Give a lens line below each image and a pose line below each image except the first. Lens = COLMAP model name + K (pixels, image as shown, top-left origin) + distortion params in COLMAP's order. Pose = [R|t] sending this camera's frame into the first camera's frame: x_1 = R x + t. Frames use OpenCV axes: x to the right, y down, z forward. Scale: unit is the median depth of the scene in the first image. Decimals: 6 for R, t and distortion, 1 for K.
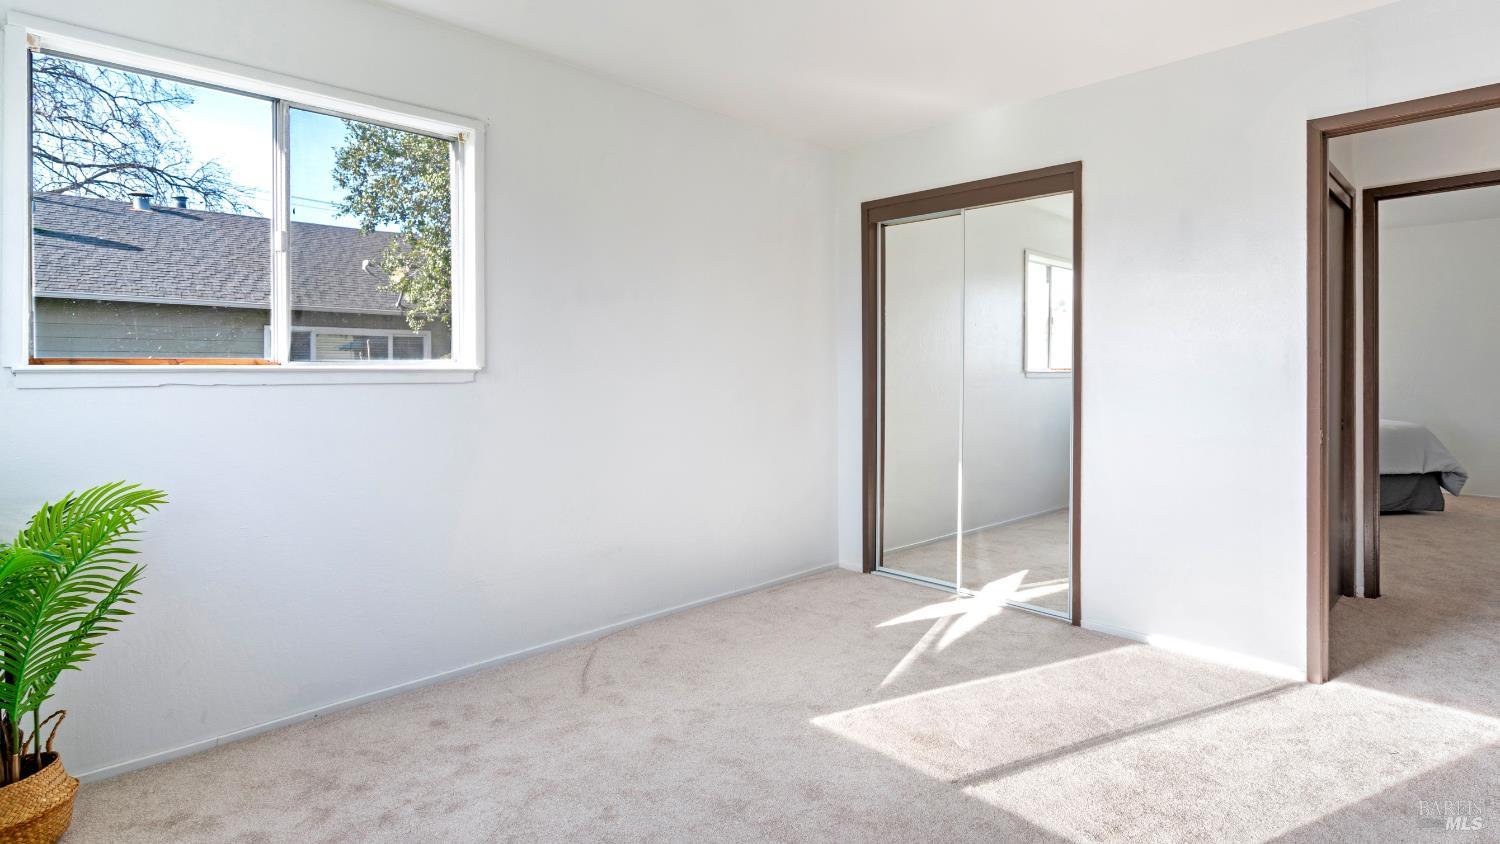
lens RADIAL K [[701.9, 0, 786.8], [0, 701.9, 396.9], [0, 0, 1]] dist [-0.001637, 0.000382]
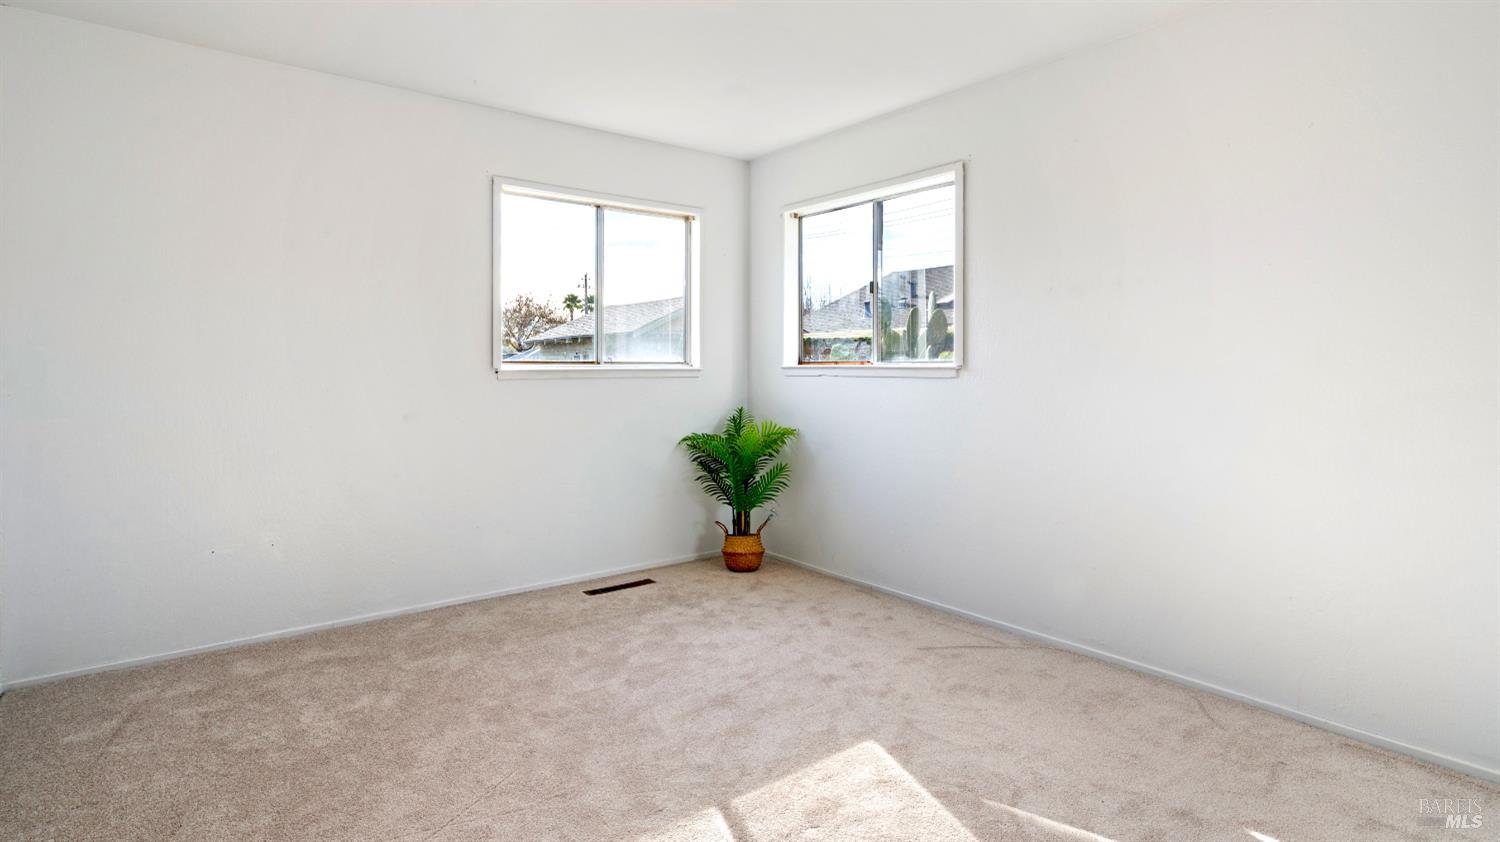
lens RADIAL K [[701.9, 0, 786.8], [0, 701.9, 395.9], [0, 0, 1]] dist [-0.001637, 0.000382]
pose [[-0.018628, 0.041576, -0.998962, 0.856607], [-0.043693, 0.998147, 0.042357, -0.030525], [0.998871, 0.044437, -0.016777, 0.796262]]
